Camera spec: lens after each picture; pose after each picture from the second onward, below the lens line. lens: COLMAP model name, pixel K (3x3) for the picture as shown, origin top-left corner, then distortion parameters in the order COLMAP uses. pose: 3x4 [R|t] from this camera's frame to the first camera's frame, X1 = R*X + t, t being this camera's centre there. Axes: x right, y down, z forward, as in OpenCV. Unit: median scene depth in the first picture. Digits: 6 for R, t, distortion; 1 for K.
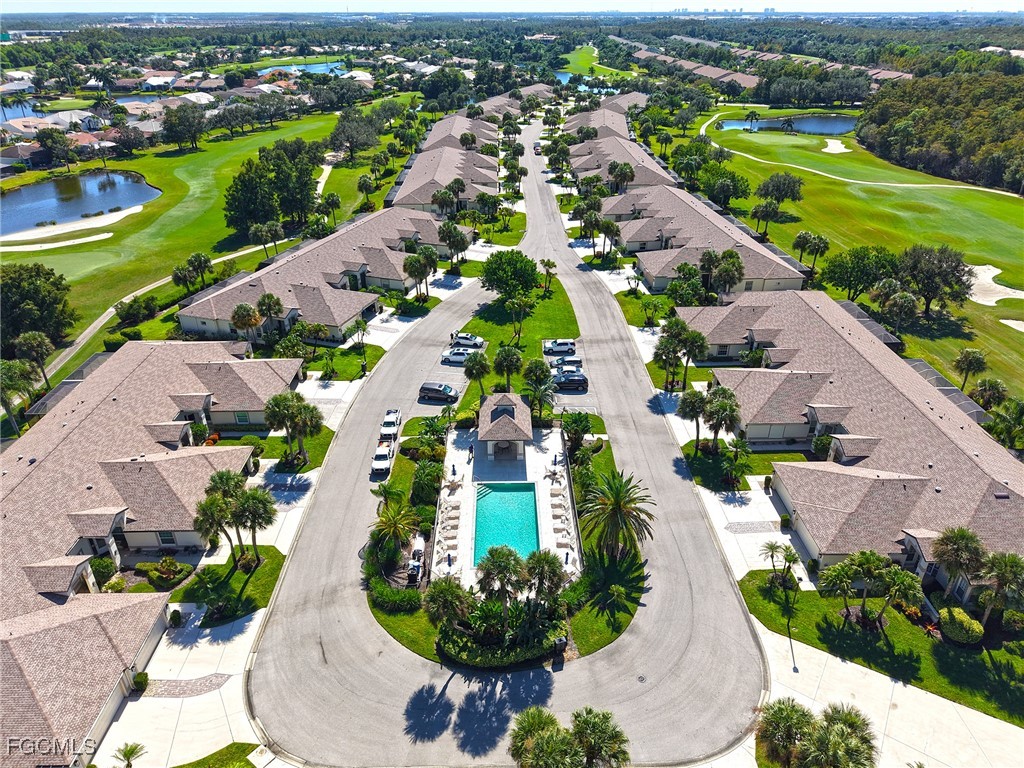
lens RADIAL K [[694.7, 0, 511.7], [0, 694.7, 382.3], [0, 0, 1]] dist [0.012234, -0.012030]
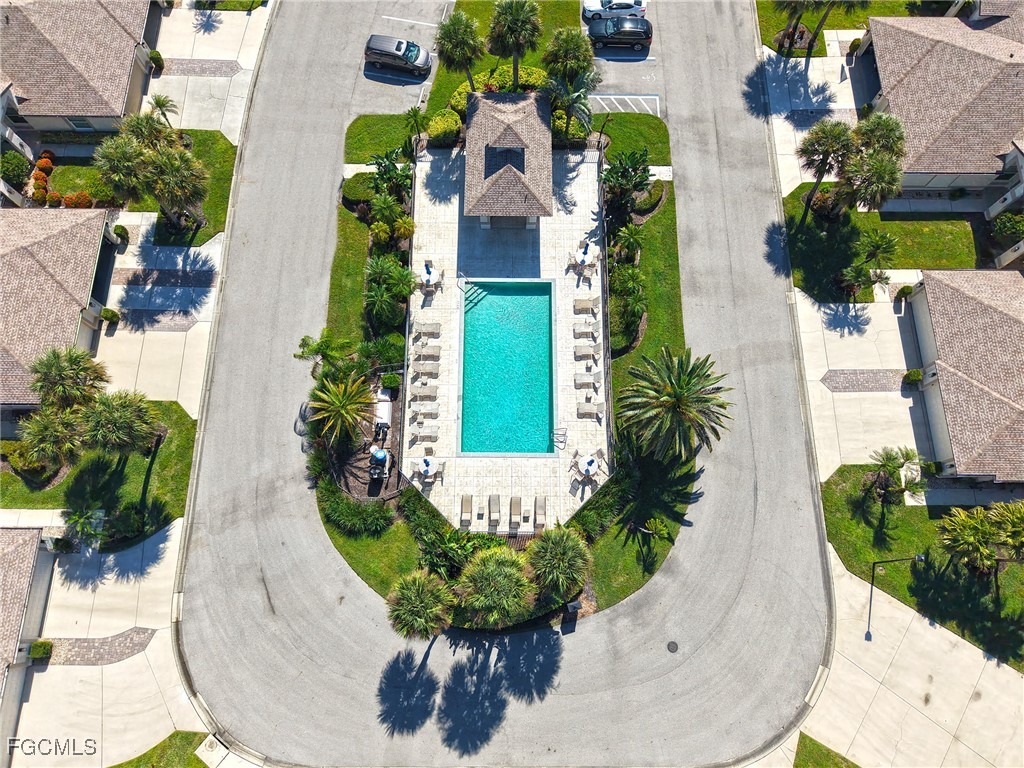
lens RADIAL K [[694.7, 0, 510.7], [0, 694.7, 385.4], [0, 0, 1]] dist [0.012234, -0.012030]
pose [[0.999713, 0.023215, 0.005882, -0.009073], [-0.020739, 0.716393, 0.697389, -0.295161], [0.011976, -0.697311, 0.716669, 0.549854]]
